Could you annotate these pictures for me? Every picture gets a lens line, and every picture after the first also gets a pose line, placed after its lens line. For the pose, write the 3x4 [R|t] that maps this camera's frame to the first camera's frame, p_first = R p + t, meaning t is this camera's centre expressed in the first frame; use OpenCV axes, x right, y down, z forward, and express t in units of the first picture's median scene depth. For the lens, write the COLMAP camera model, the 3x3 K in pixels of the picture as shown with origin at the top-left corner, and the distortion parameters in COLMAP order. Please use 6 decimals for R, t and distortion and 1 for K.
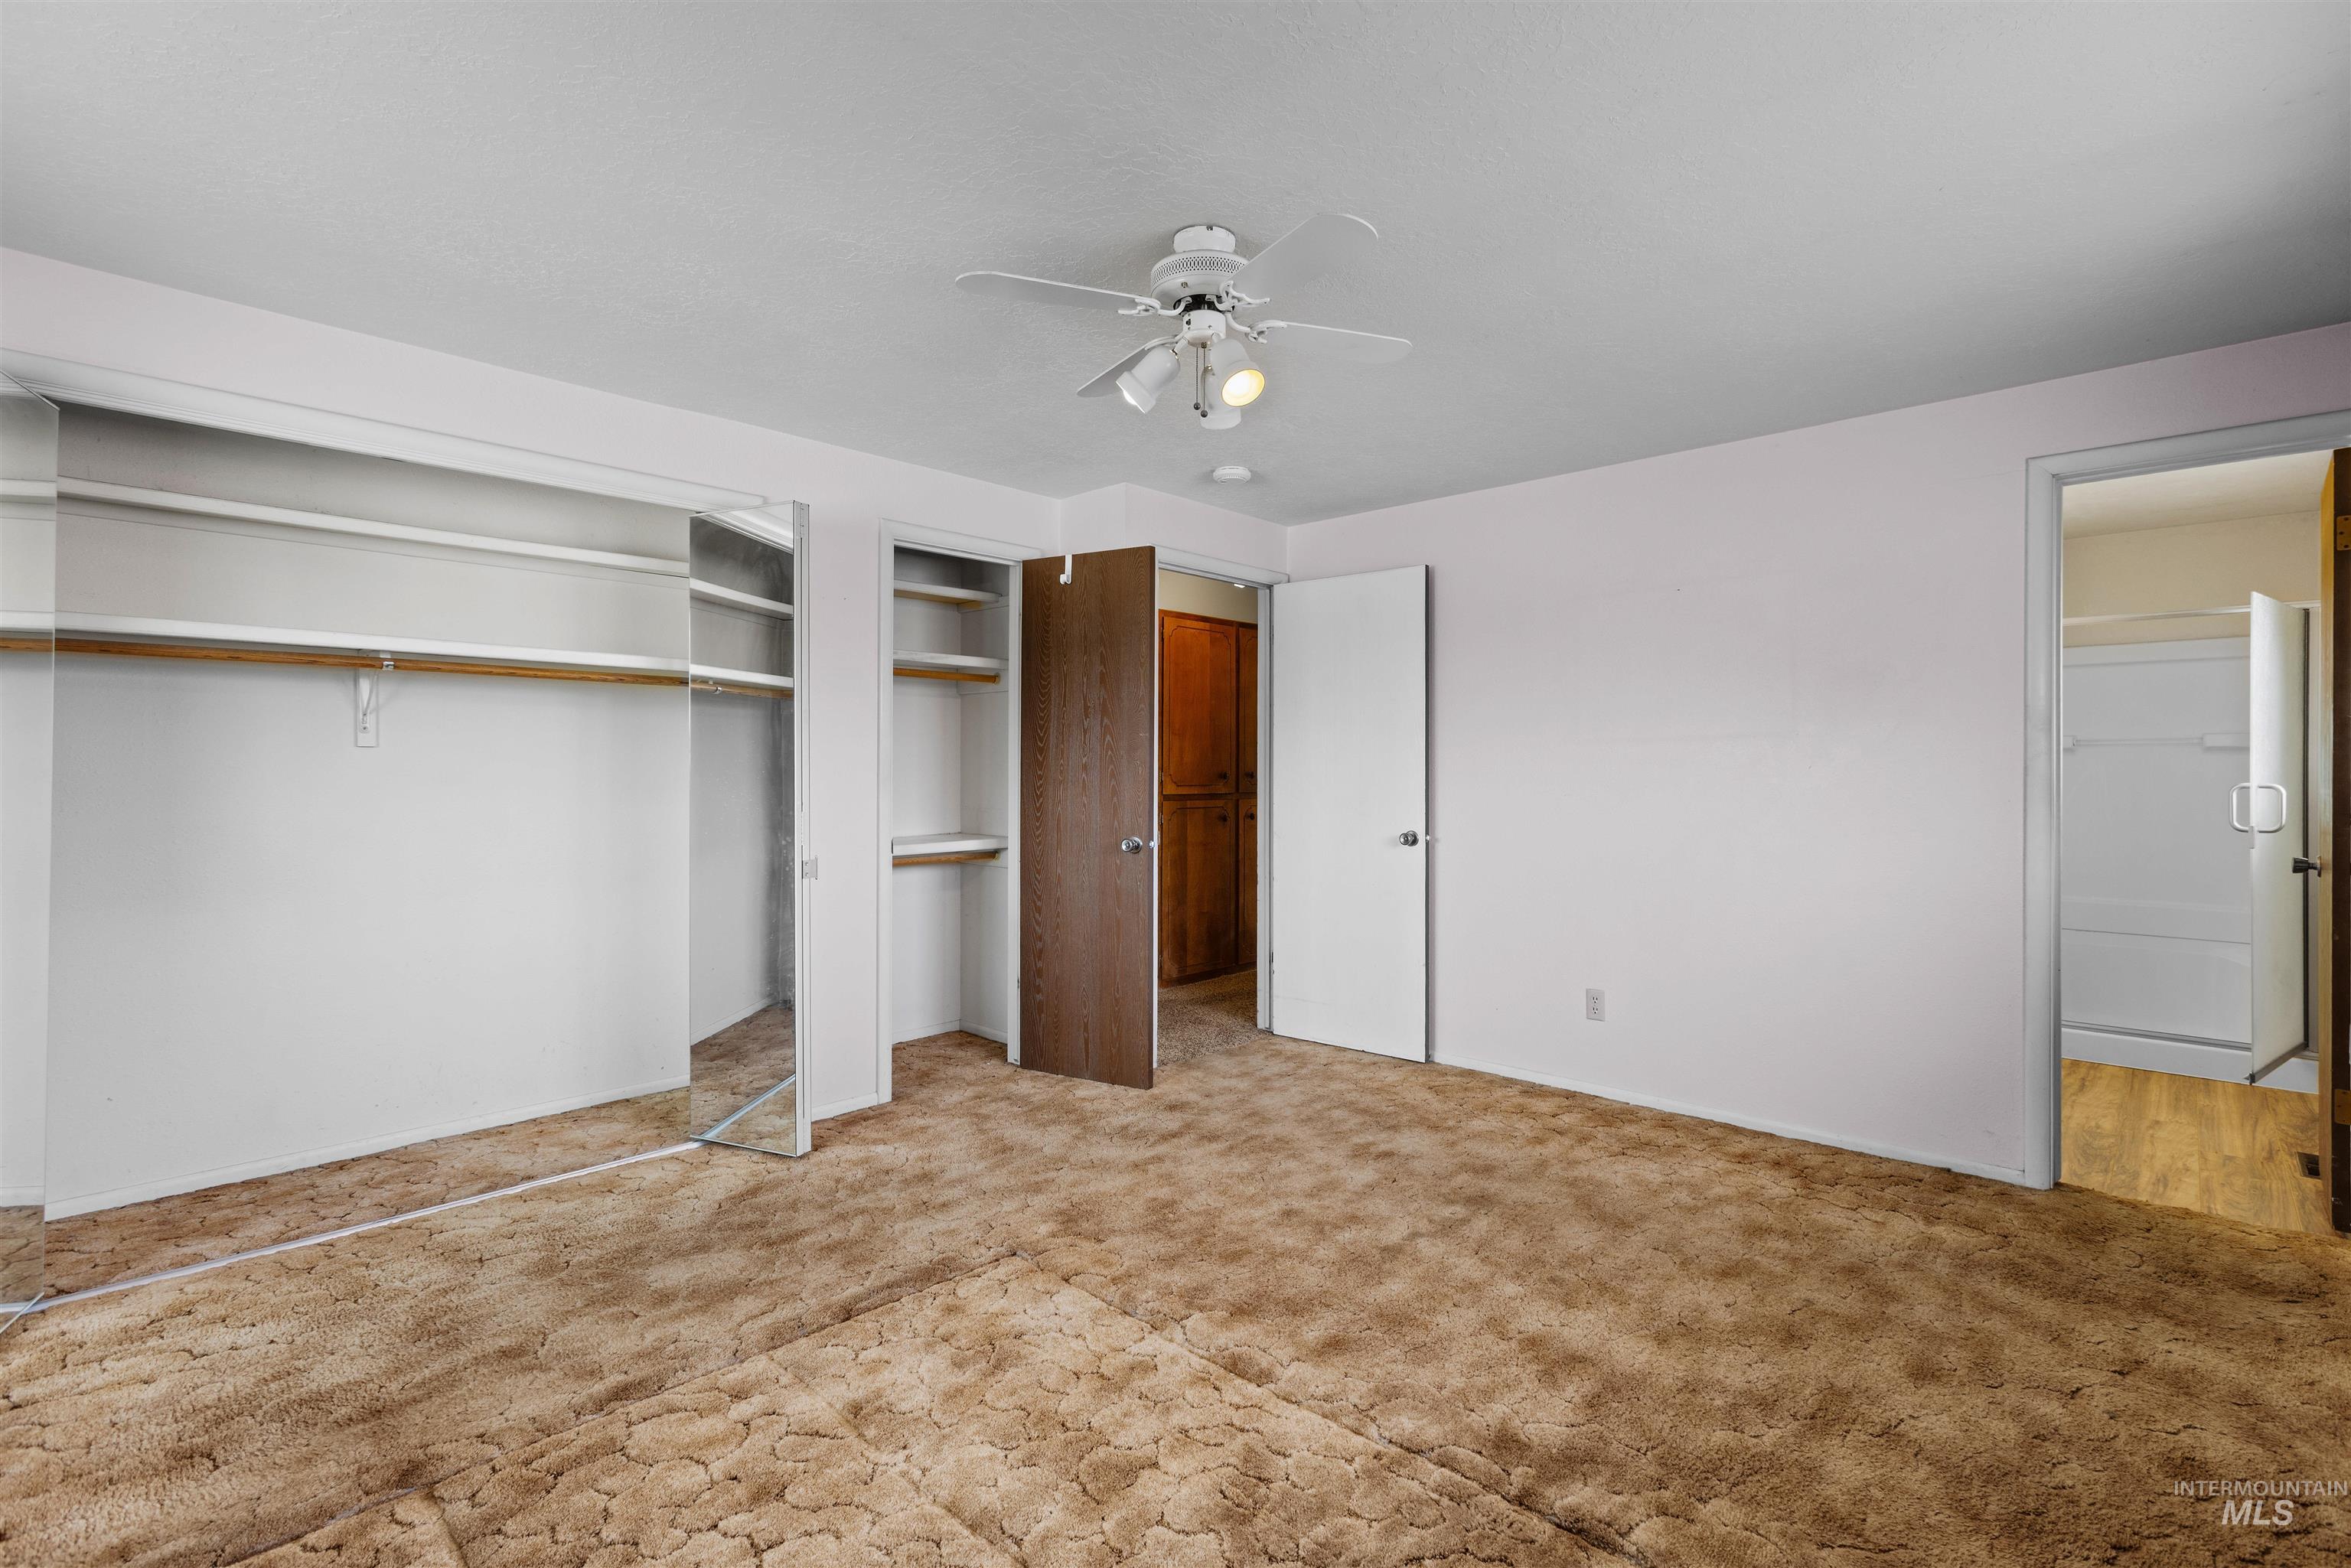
lens RADIAL K [[1054.3, 0, 1199.9], [0, 1054.3, 780.5], [0, 0, 1]] dist [0.001164, -0.001446]
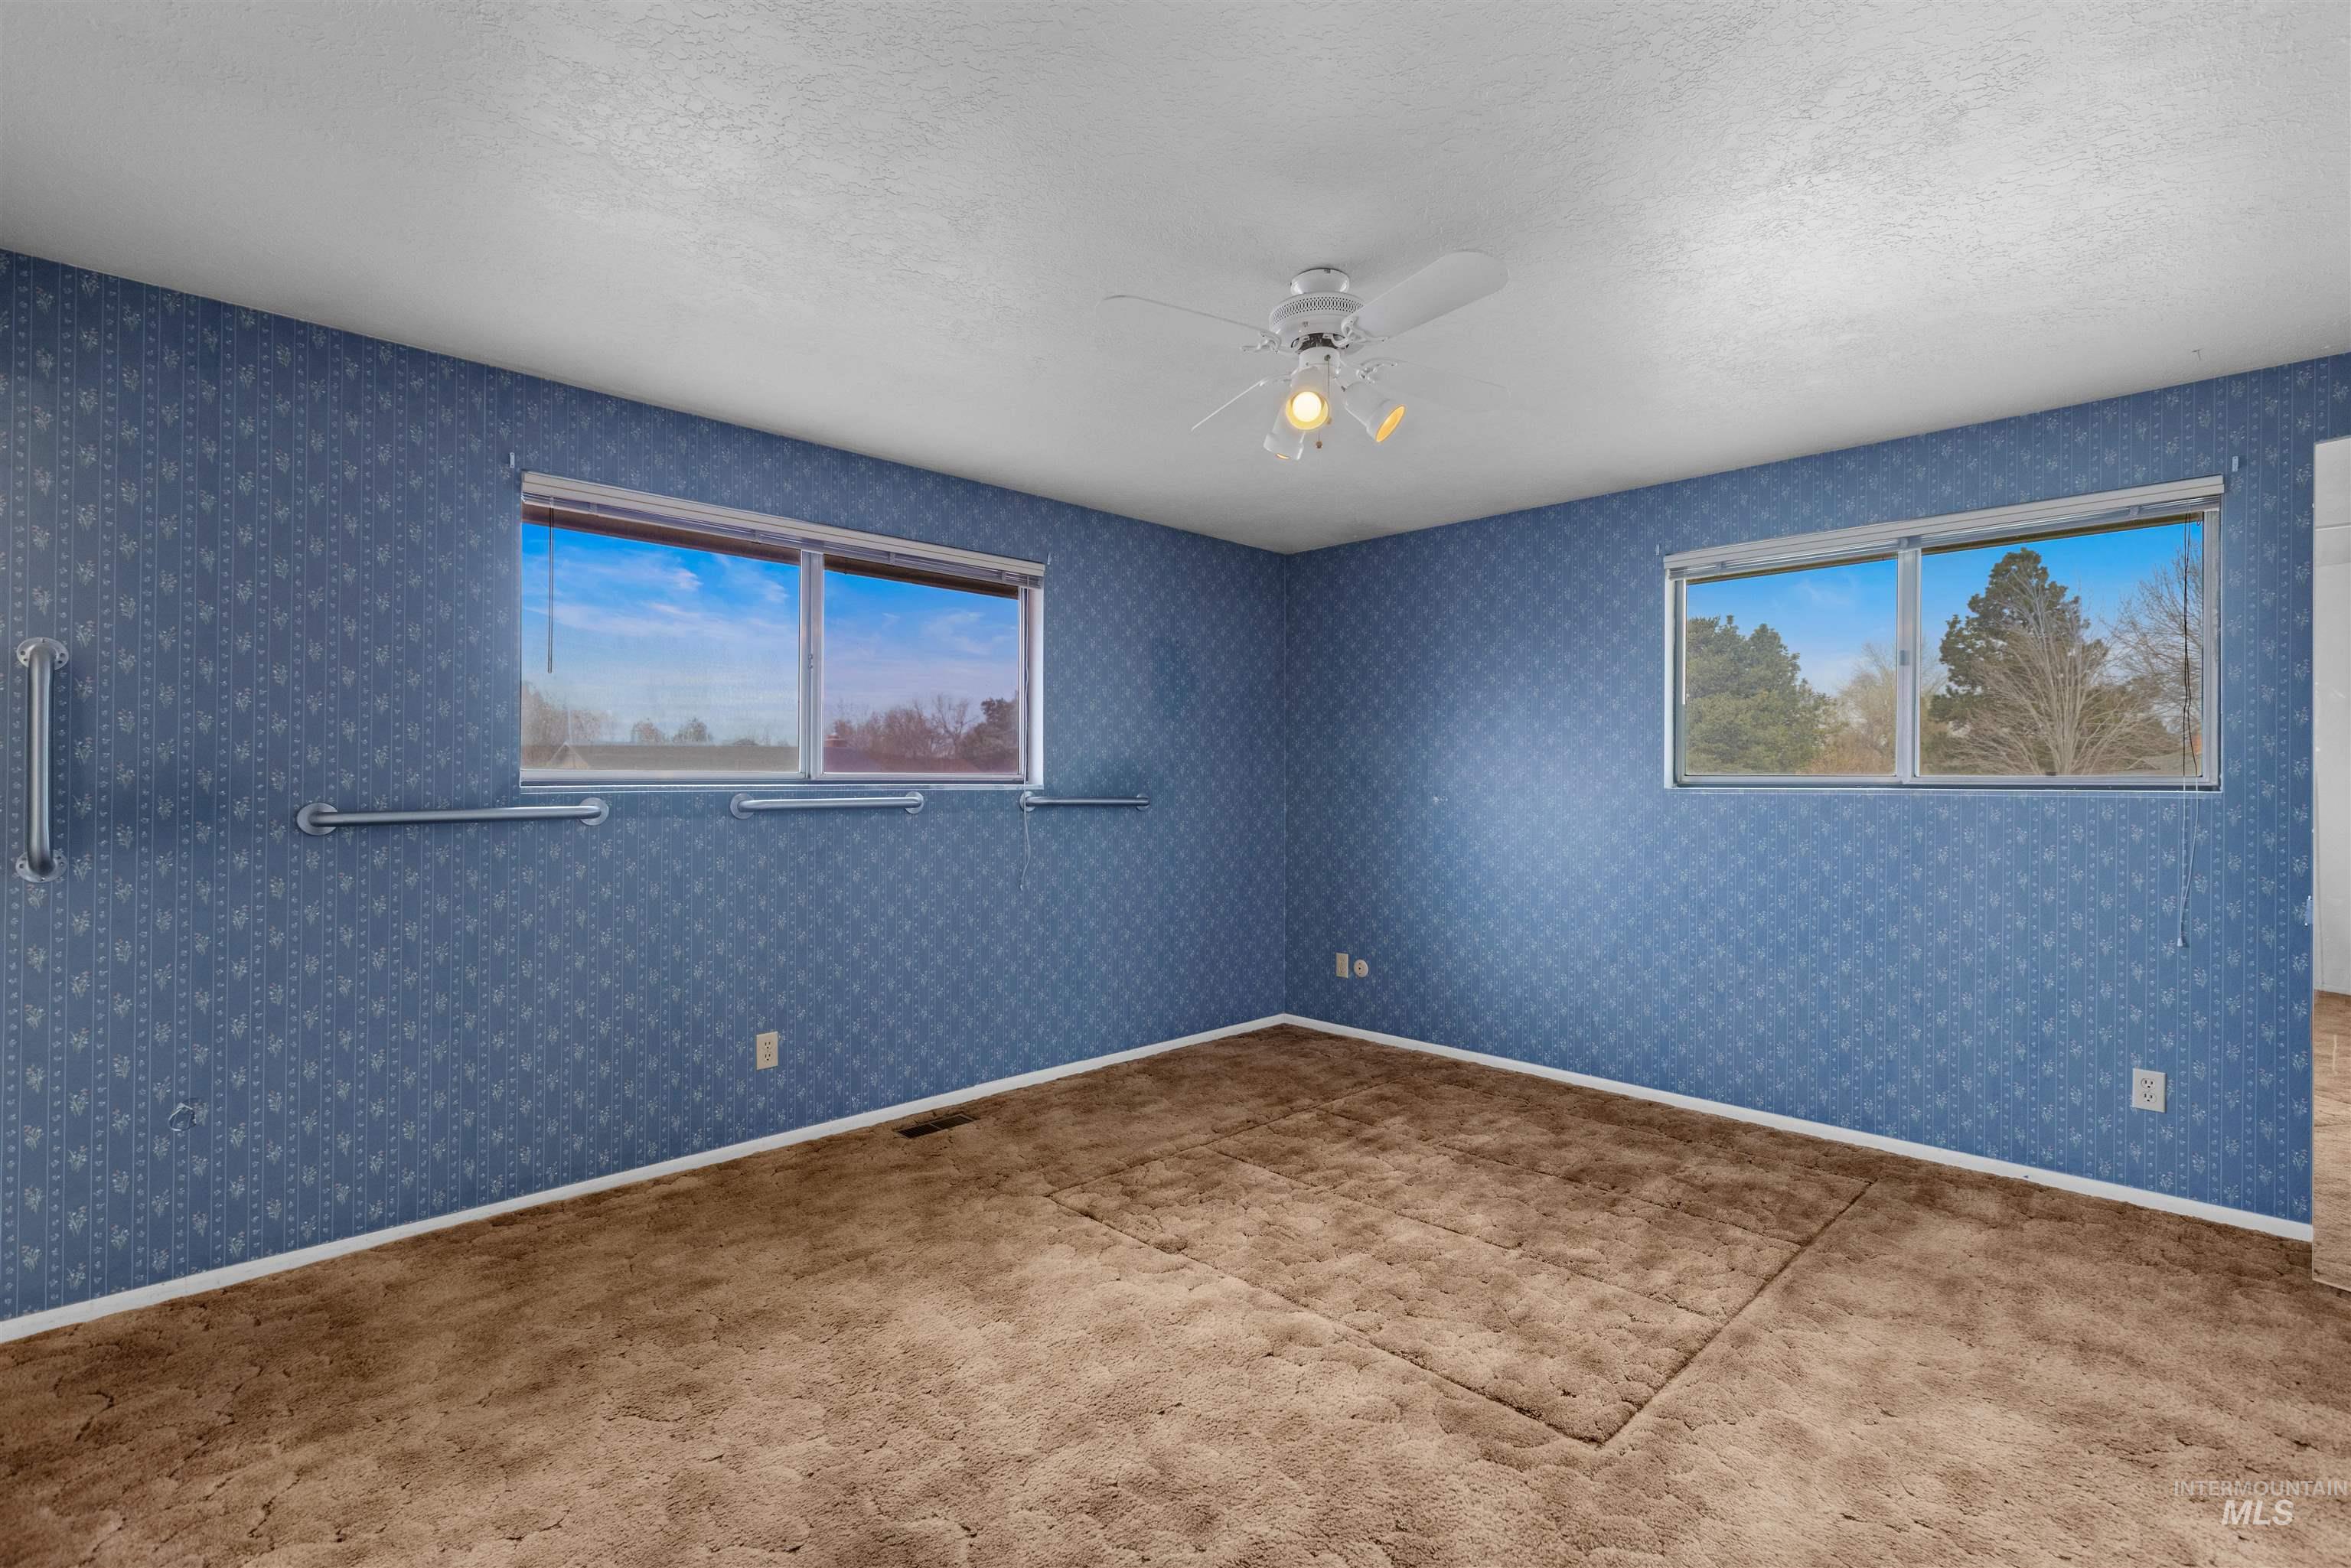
lens RADIAL K [[1054.3, 0, 1187.3], [0, 1054.3, 779.1], [0, 0, 1]] dist [0.001164, -0.001446]
pose [[-0.999405, -0.004354, 0.034203, 0.080694], [-0.004125, 0.999969, 0.006761, -0.015404], [-0.034231, 0.006616, -0.999392, 1.708746]]
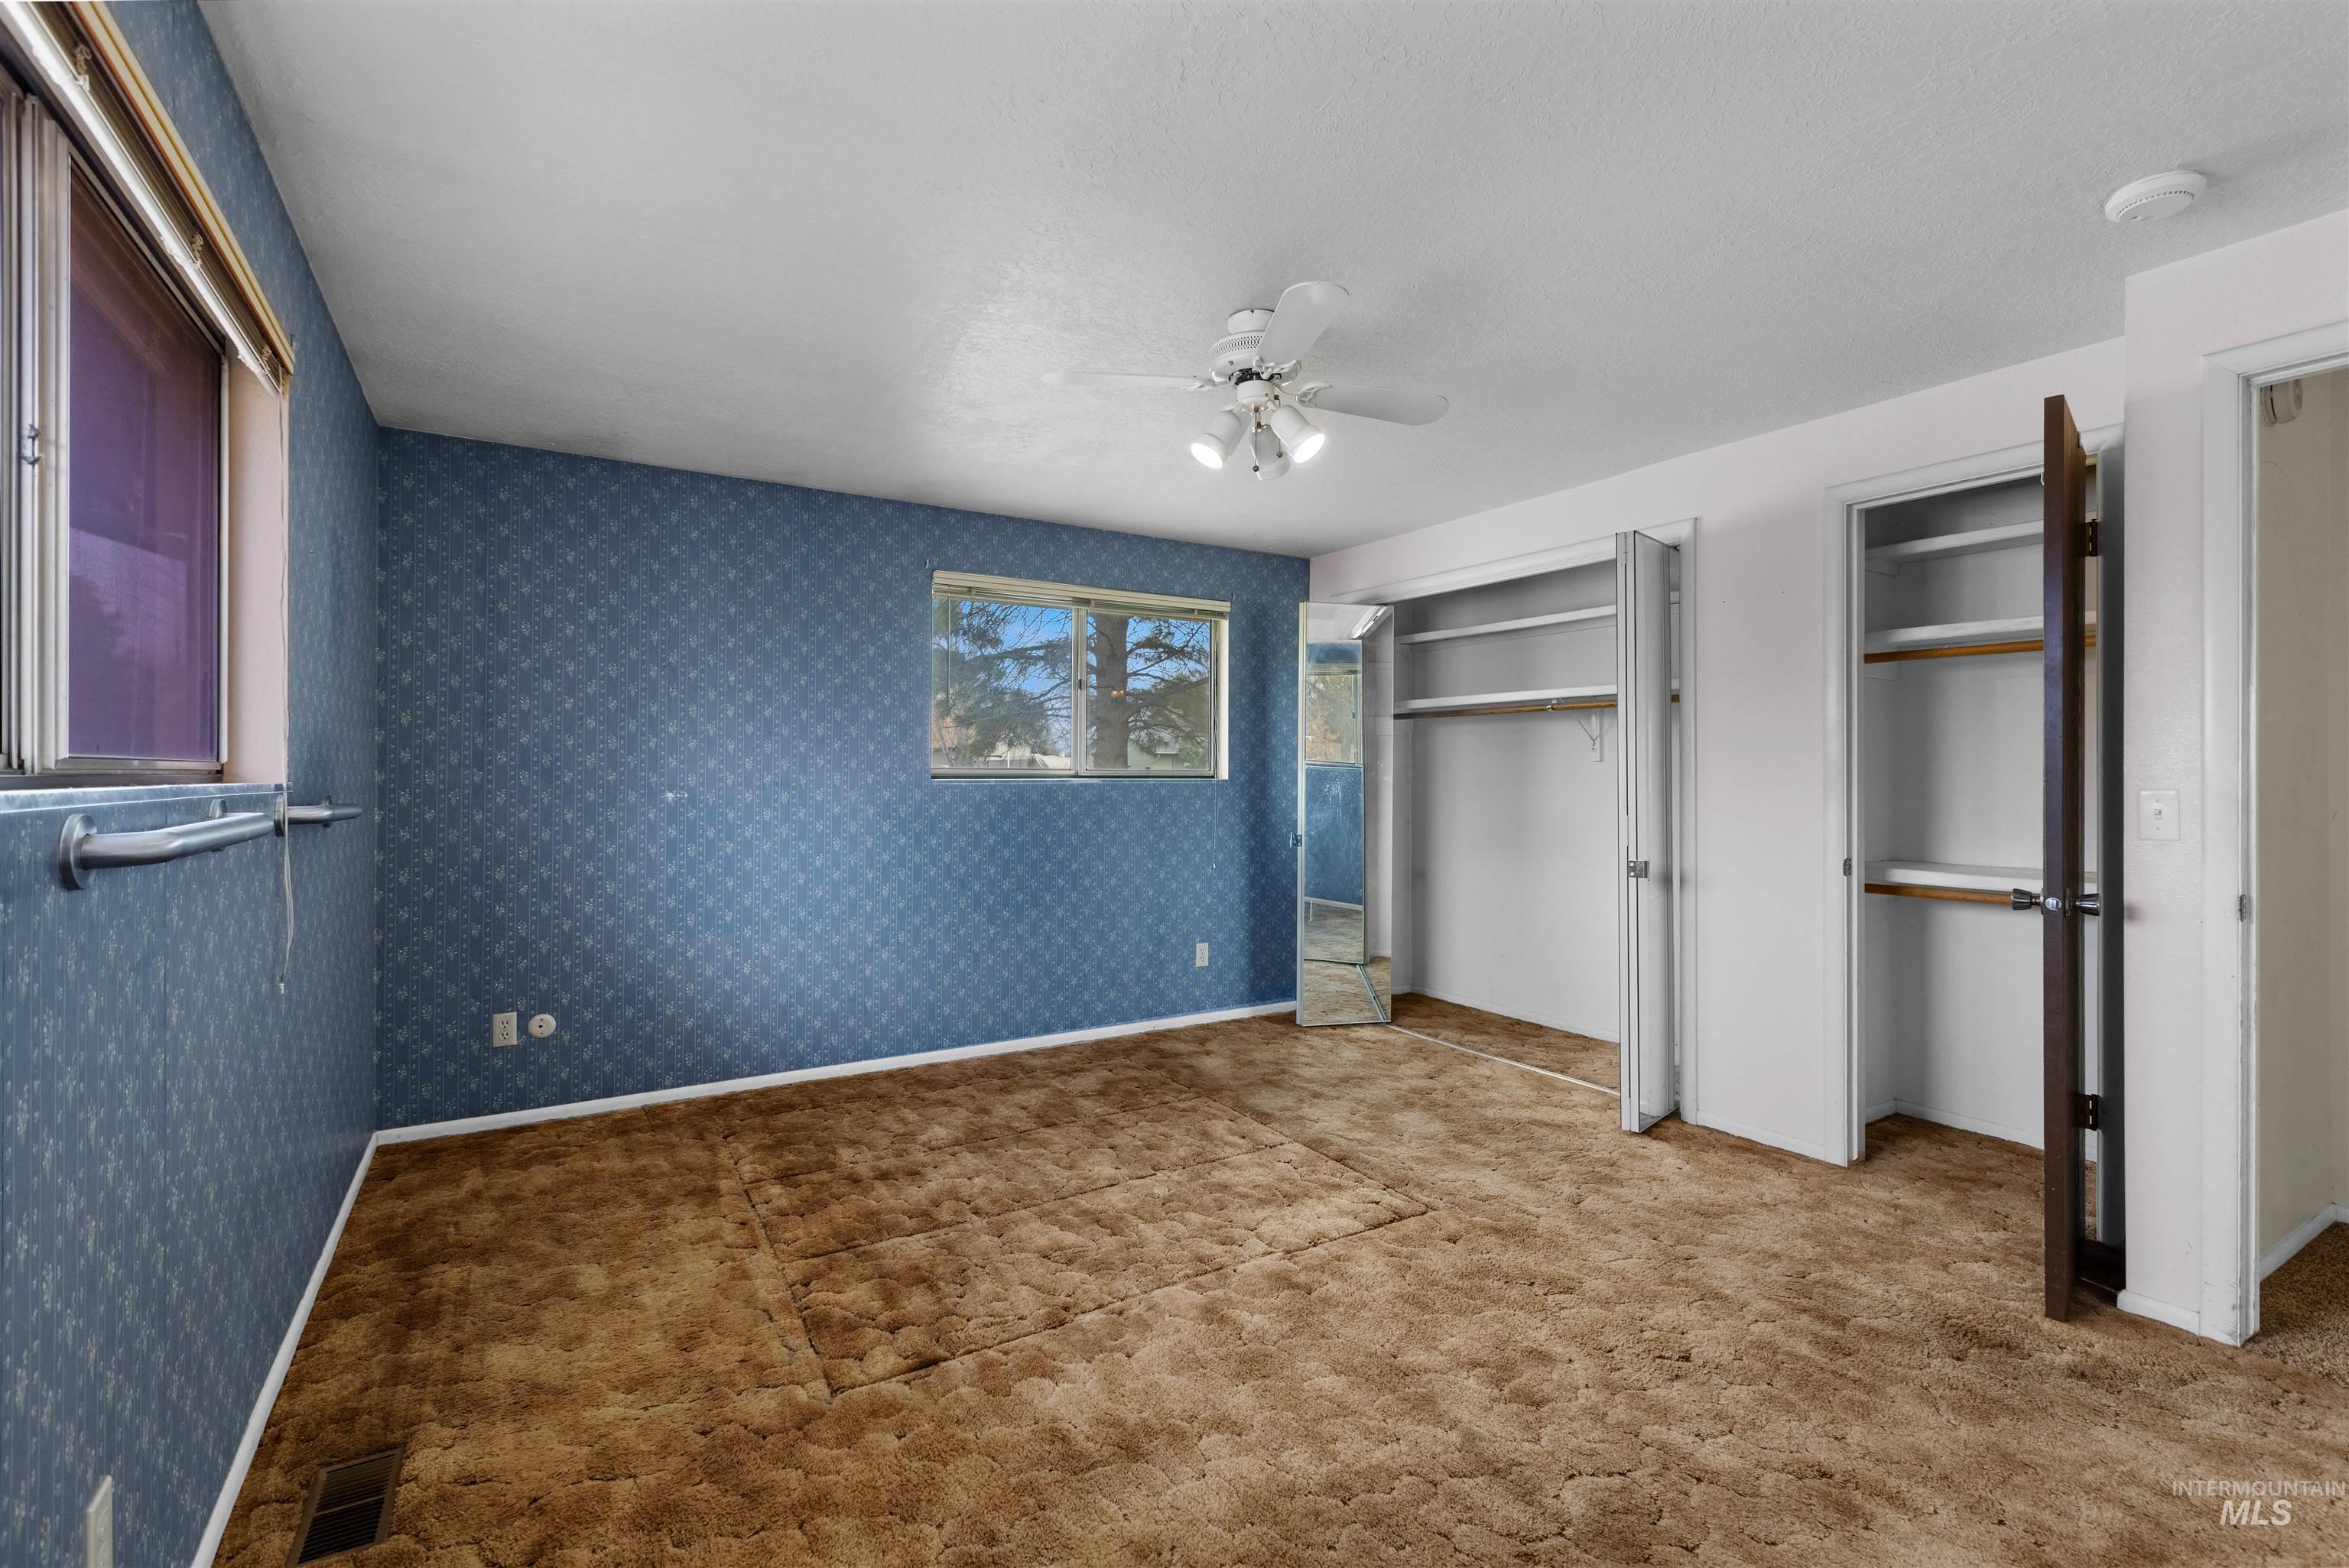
lens RADIAL K [[1053.3, 0, 1185.0], [0, 1053.3, 774.2], [0, 0, 1]] dist [0.001164, -0.001446]
pose [[-0.256227, -0.002494, -0.966614, 0.950893], [-0.009406, 0.999956, -0.000087, -0.007649], [0.966571, 0.009070, -0.256239, 1.010645]]
